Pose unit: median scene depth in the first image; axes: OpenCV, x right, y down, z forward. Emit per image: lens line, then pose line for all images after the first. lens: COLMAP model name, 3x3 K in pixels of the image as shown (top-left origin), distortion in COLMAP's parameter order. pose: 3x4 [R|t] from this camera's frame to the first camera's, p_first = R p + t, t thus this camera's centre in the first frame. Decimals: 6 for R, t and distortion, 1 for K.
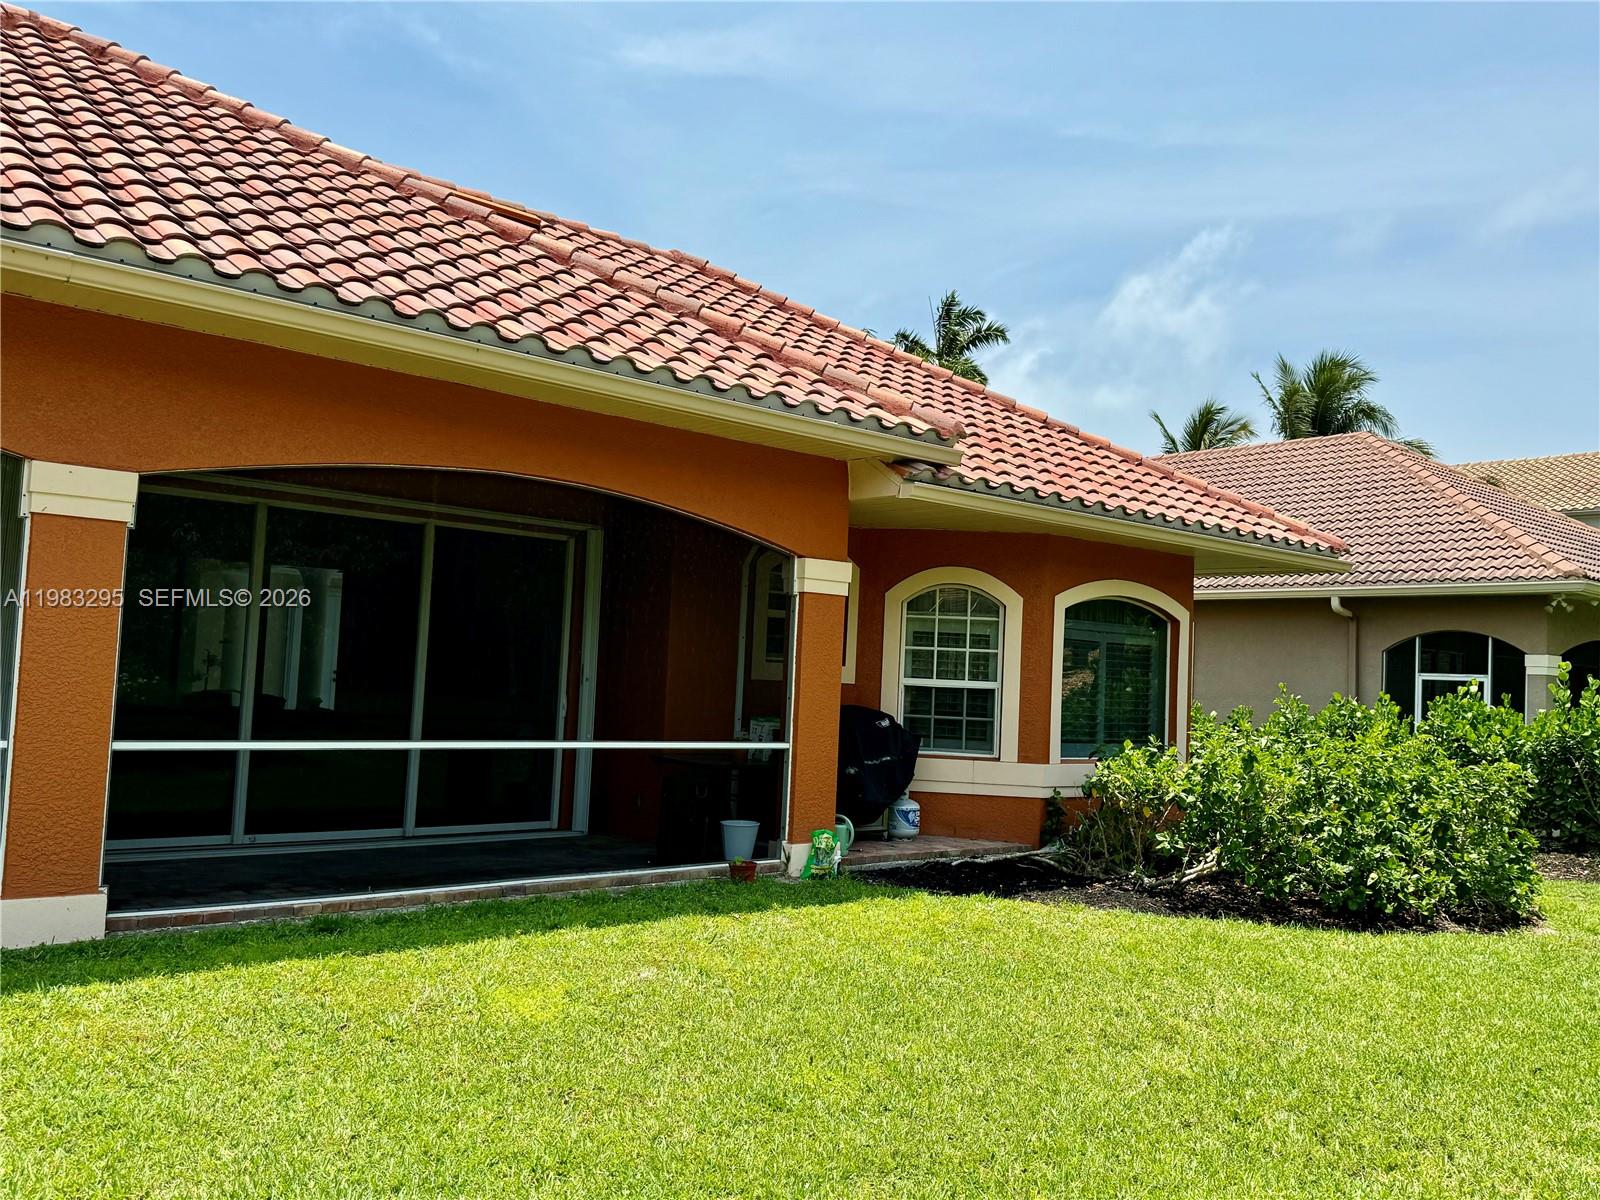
lens RADIAL K [[1290.7, 0, 808.6], [0, 1290.7, 603.0], [0, 0, 1]] dist [0.128988, -0.189951]
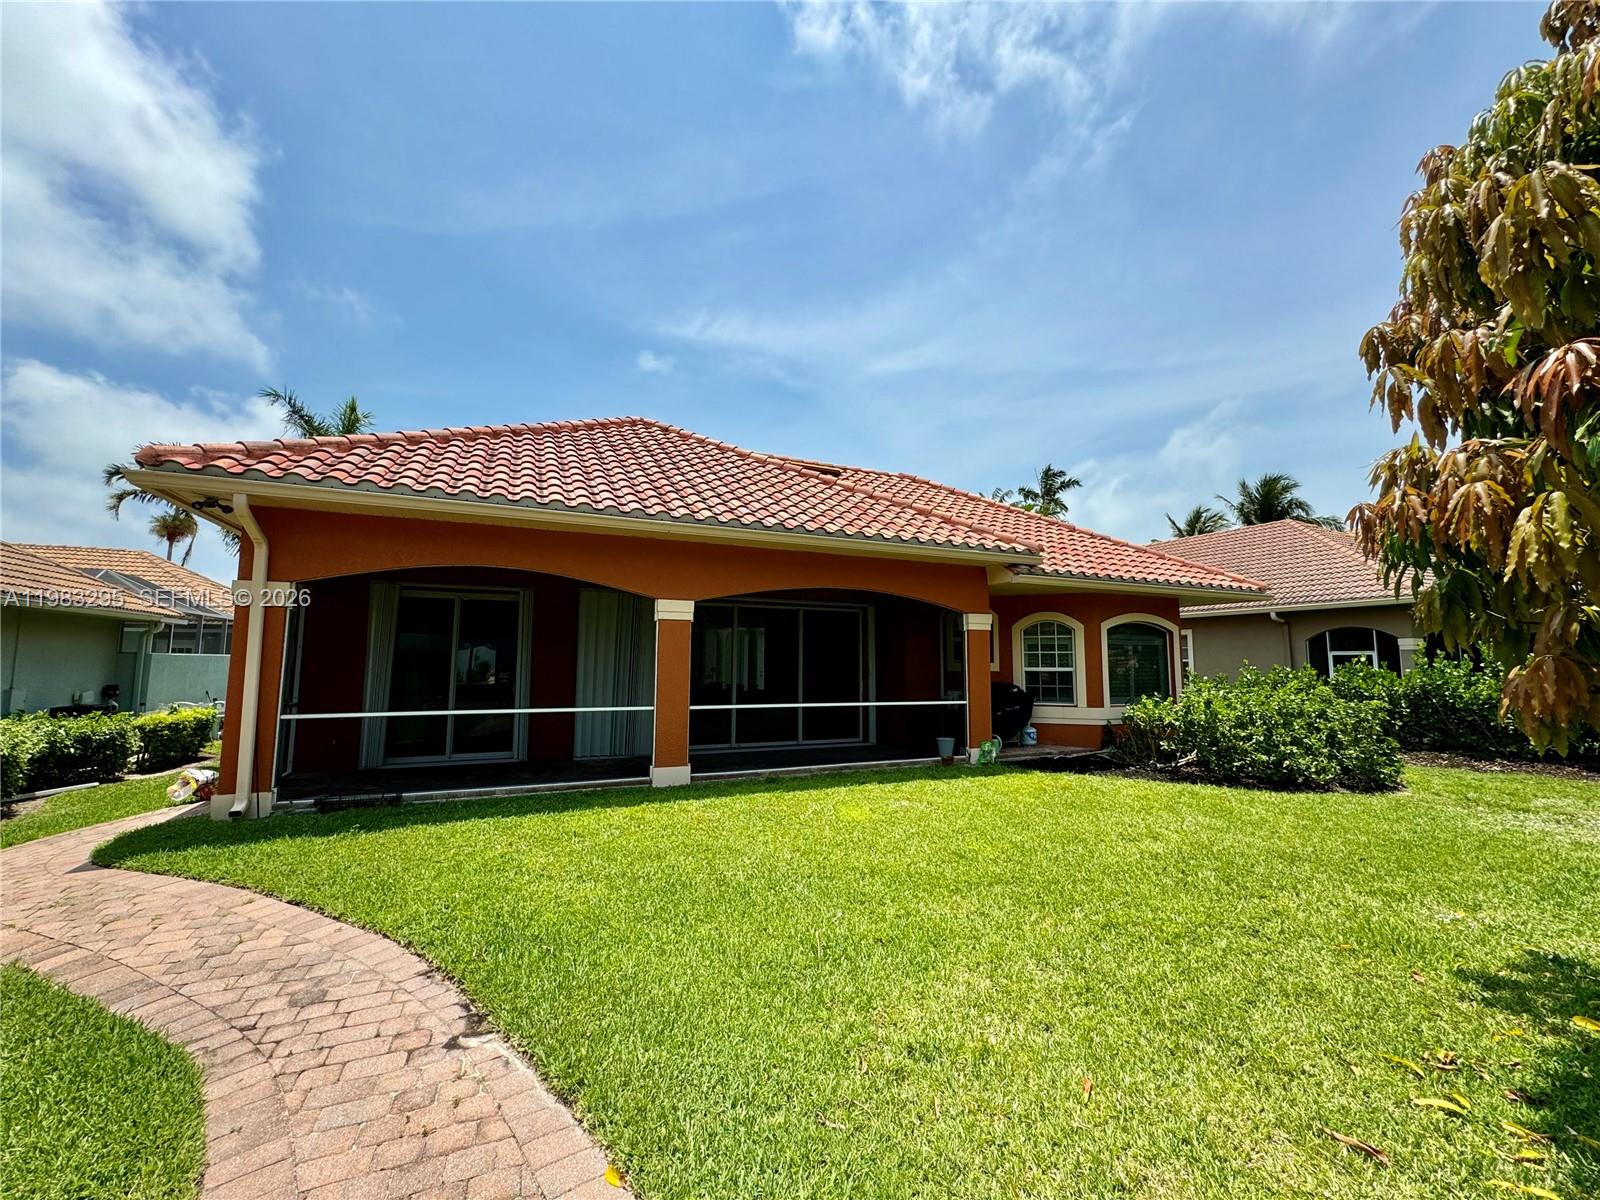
lens RADIAL K [[639.5, 0, 796.6], [0, 639.5, 597.9], [0, 0, 1]] dist [0.000865, -0.002124]
pose [[0.958133, -0.068642, -0.277973, 0.020703], [0.053861, 0.996716, -0.060473, -0.012145], [0.281211, 0.042969, 0.958683, -0.096463]]
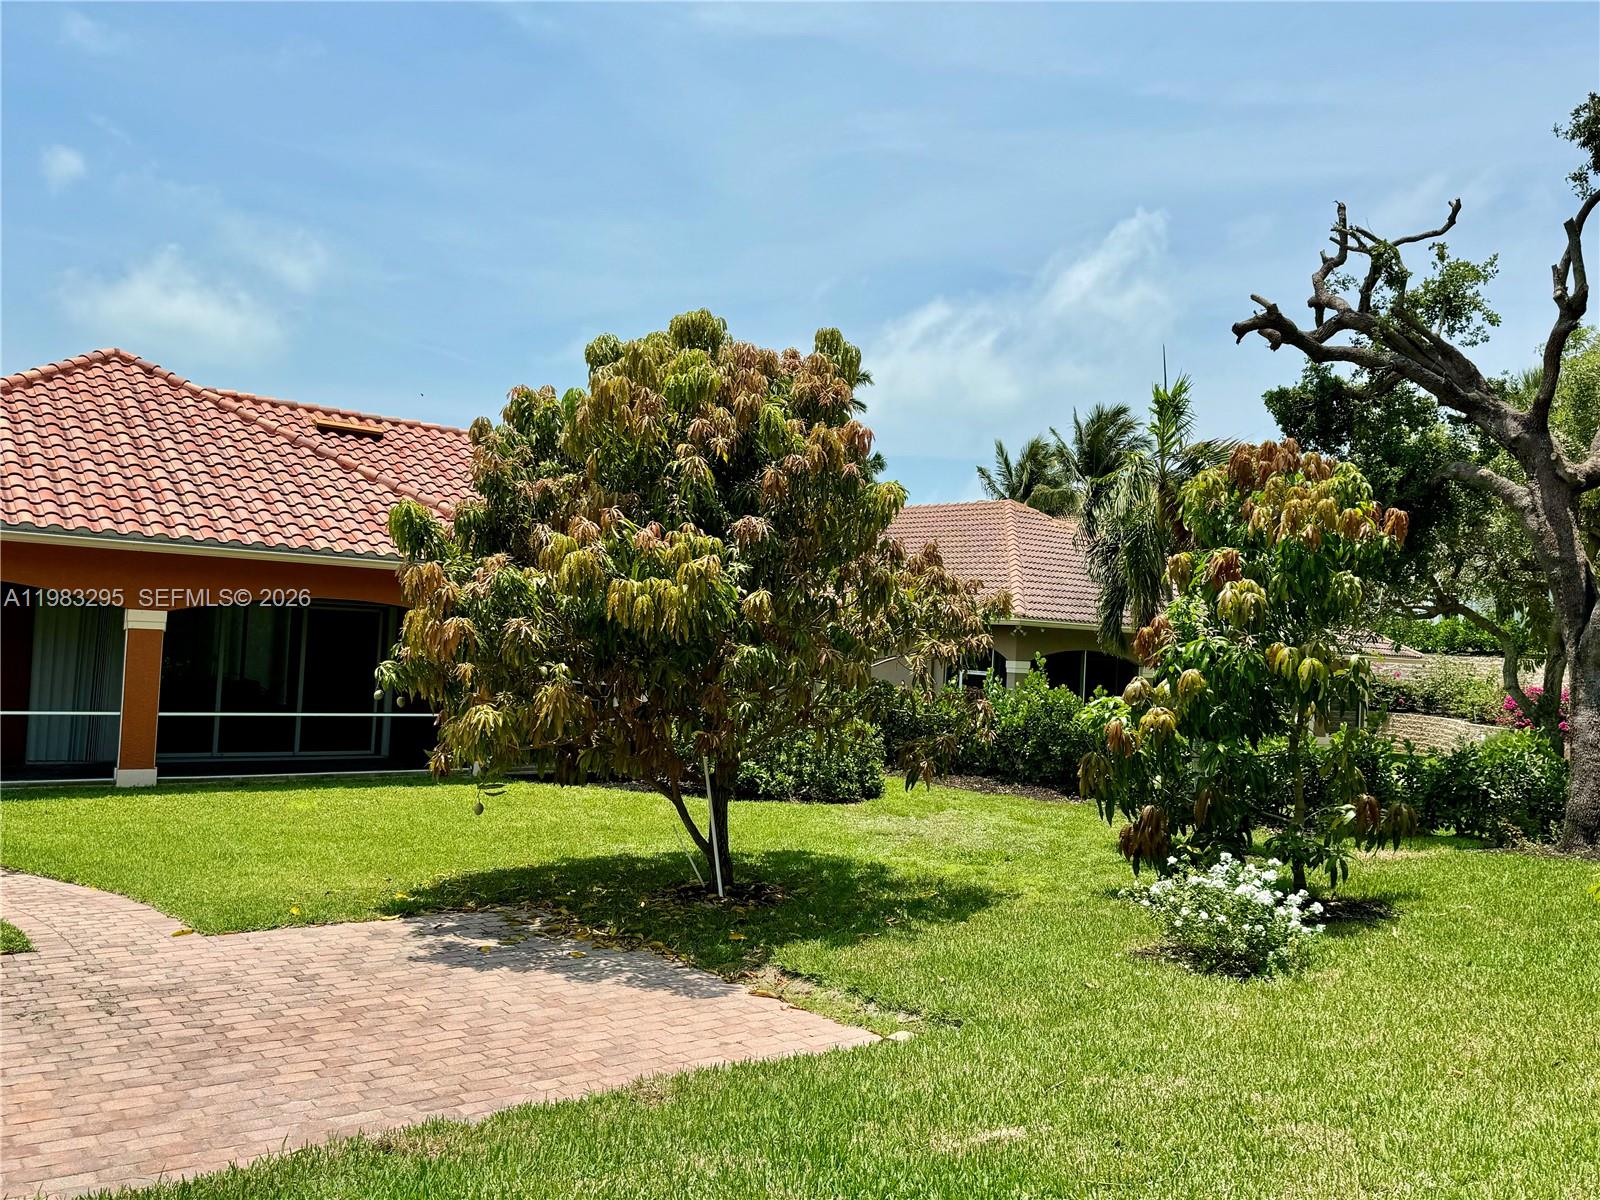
lens RADIAL K [[1290.7, 0, 808.6], [0, 1290.7, 603.0], [0, 0, 1]] dist [0.128988, -0.189951]
pose [[0.999528, 0.002114, -0.030646, 0.581119], [-0.001344, 0.999684, 0.025120, -0.123385], [0.030689, -0.025067, 0.999215, -1.083889]]
